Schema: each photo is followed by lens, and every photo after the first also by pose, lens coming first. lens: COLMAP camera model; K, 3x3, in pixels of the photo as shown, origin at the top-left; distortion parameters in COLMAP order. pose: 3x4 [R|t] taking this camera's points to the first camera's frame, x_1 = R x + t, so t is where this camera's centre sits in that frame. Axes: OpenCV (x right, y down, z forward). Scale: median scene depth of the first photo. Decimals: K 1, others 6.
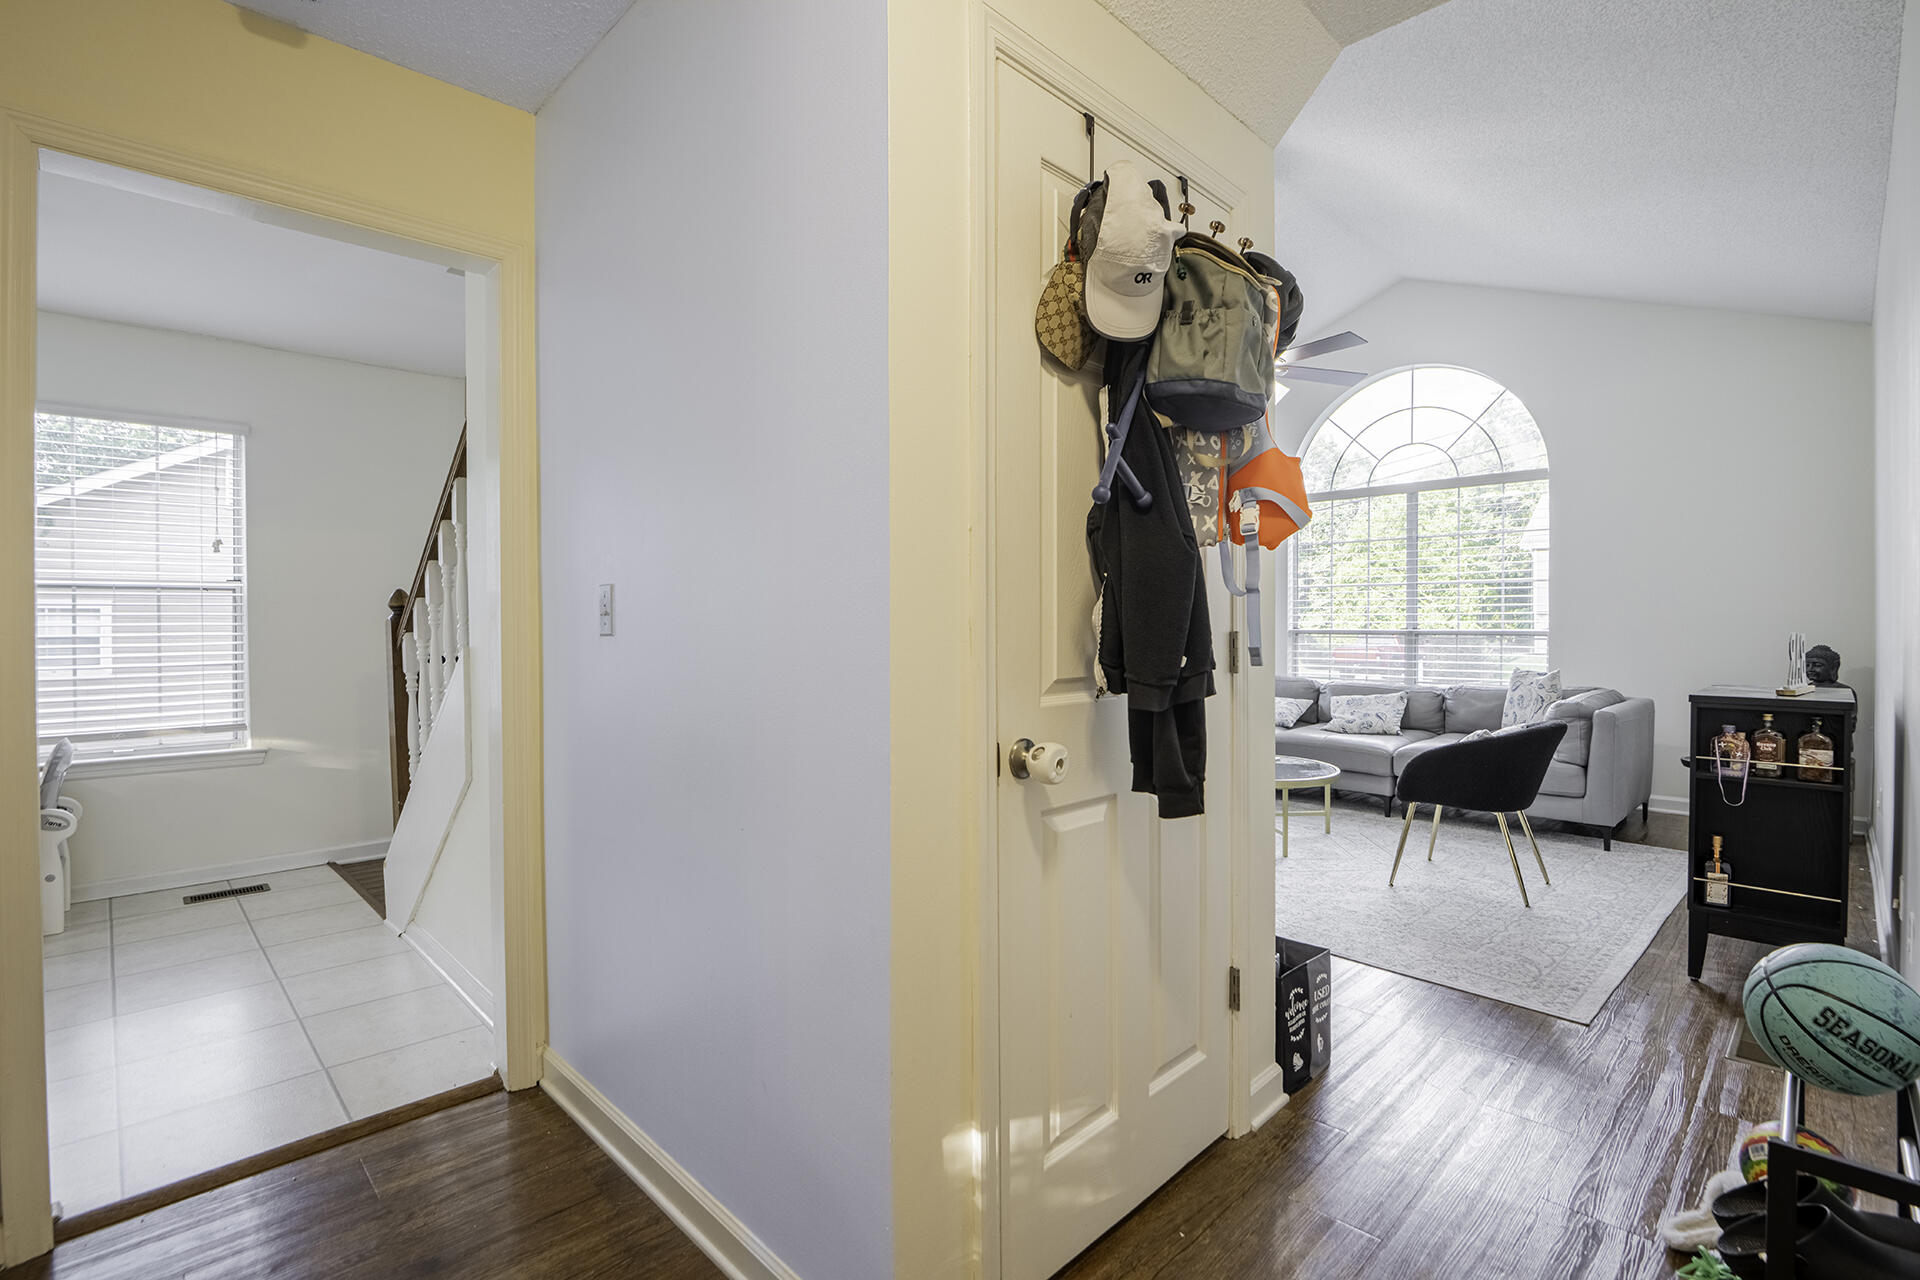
lens RADIAL K [[880.1, 0, 955.9], [0, 880.1, 631.4], [0, 0, 1]] dist [-0.003990, -0.010668]
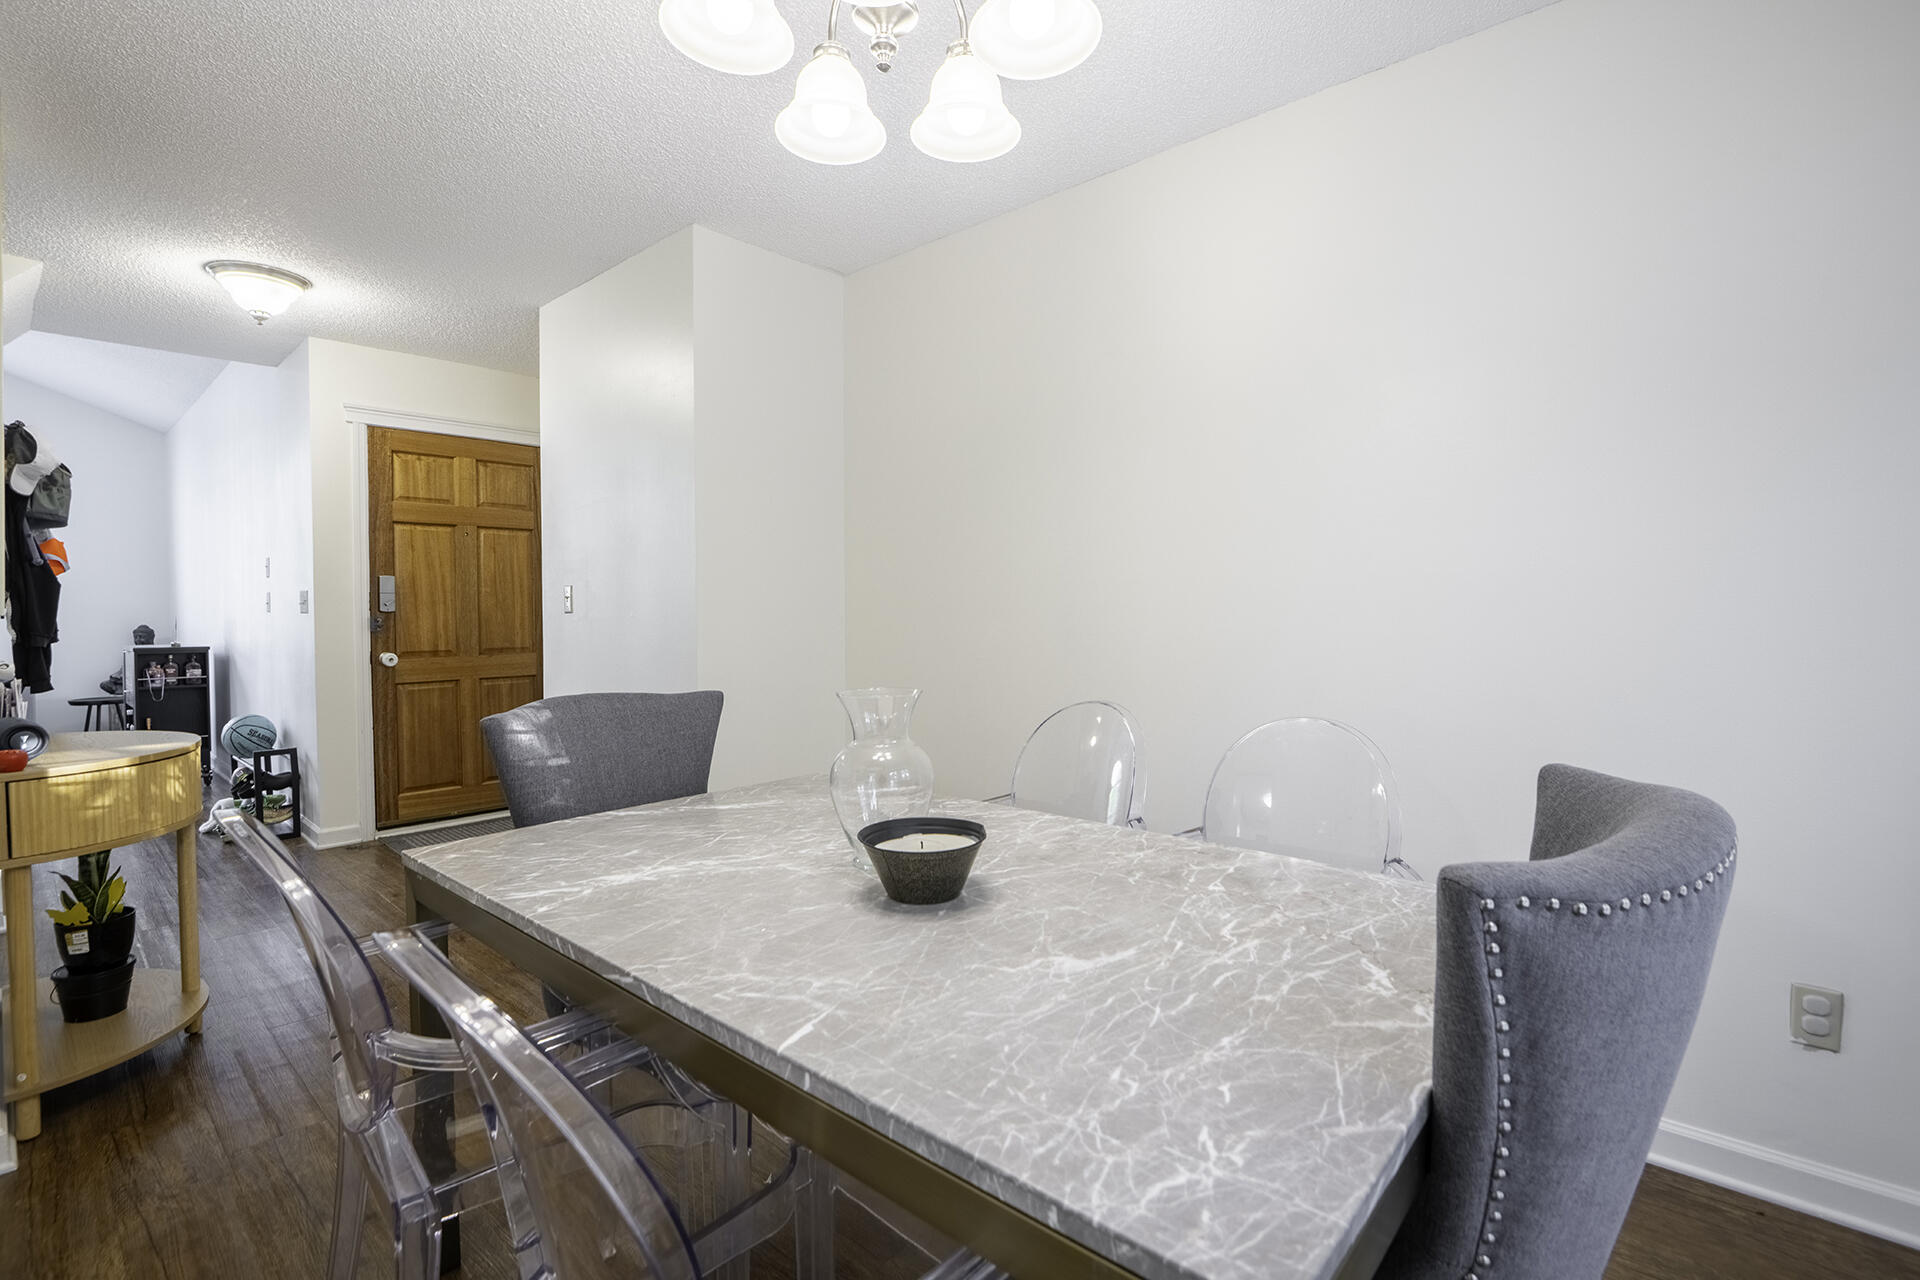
lens RADIAL K [[880.1, 0, 955.9], [0, 880.1, 631.4], [0, 0, 1]] dist [-0.003990, -0.010668]
pose [[-0.057726, -0.025189, 0.998015, -1.292709], [0.016676, 0.999518, 0.026191, 0.013300], [-0.998193, 0.018155, -0.057278, -0.786318]]
